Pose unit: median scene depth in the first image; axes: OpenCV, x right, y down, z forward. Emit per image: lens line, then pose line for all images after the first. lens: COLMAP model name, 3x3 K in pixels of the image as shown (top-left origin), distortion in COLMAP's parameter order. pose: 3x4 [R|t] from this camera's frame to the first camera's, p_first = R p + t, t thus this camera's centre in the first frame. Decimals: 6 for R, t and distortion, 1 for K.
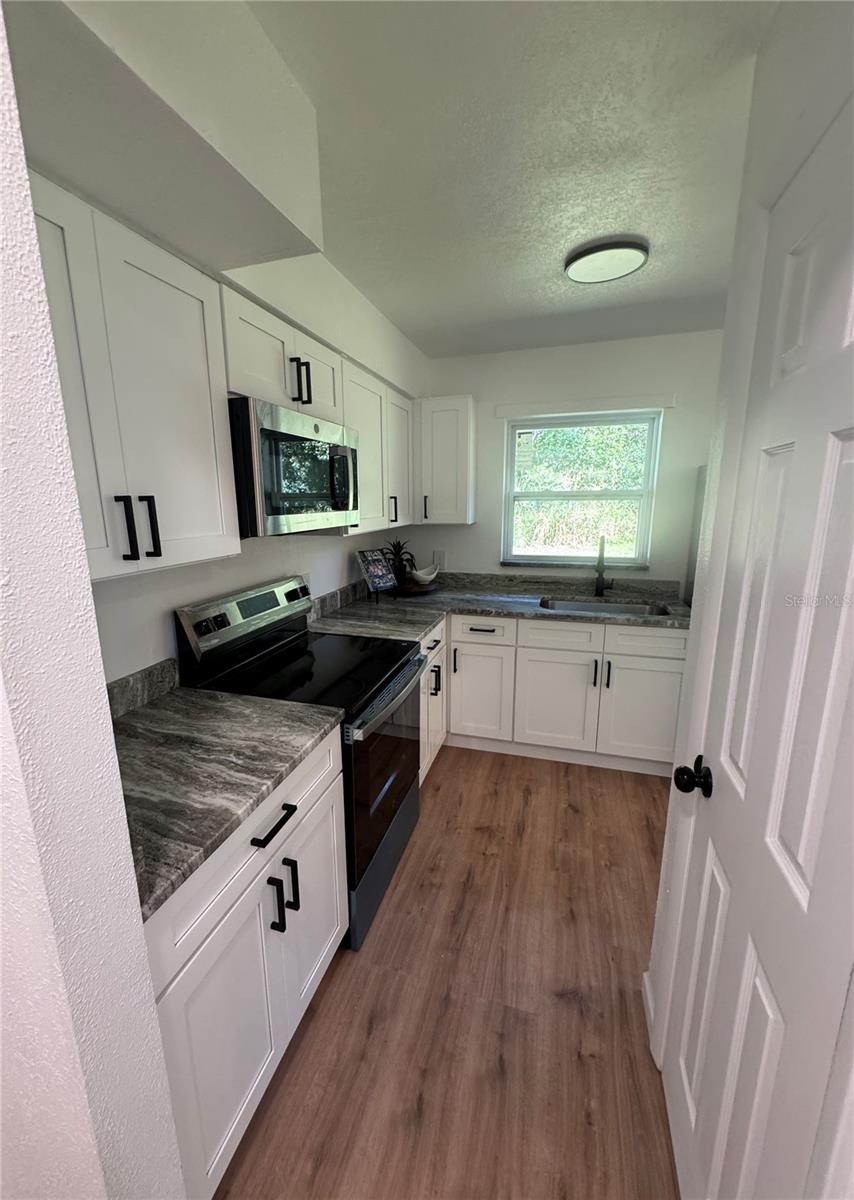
lens RADIAL K [[475.0, 0, 420.3], [0, 475.0, 598.5], [0, 0, 1]] dist [0.001777, 0.000072]
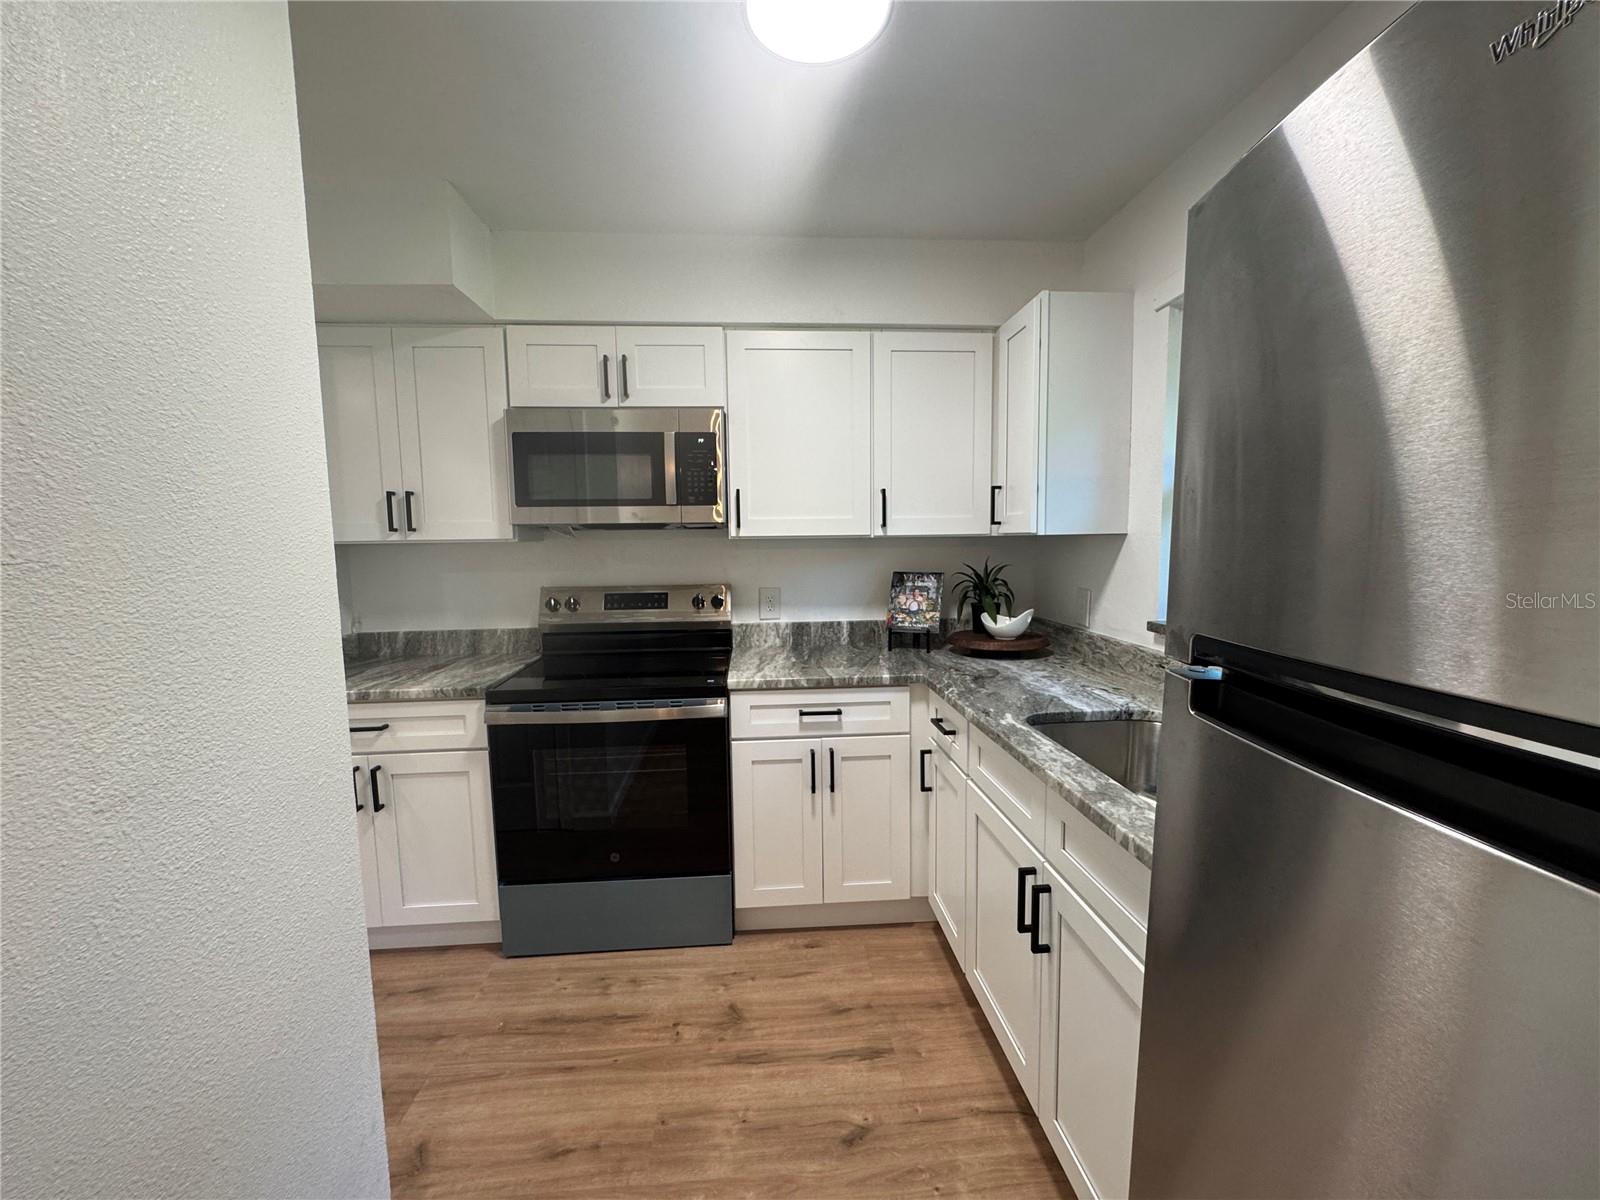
lens RADIAL K [[642.6, 0, 797.4], [0, 642.6, 596.8], [0, 0, 1]] dist [-0.003089, -0.000316]
pose [[0.373361, 0.097943, -0.922501, 0.870216], [-0.180695, 0.983043, 0.031239, -0.085111], [0.909918, 0.155028, 0.384727, 0.665491]]
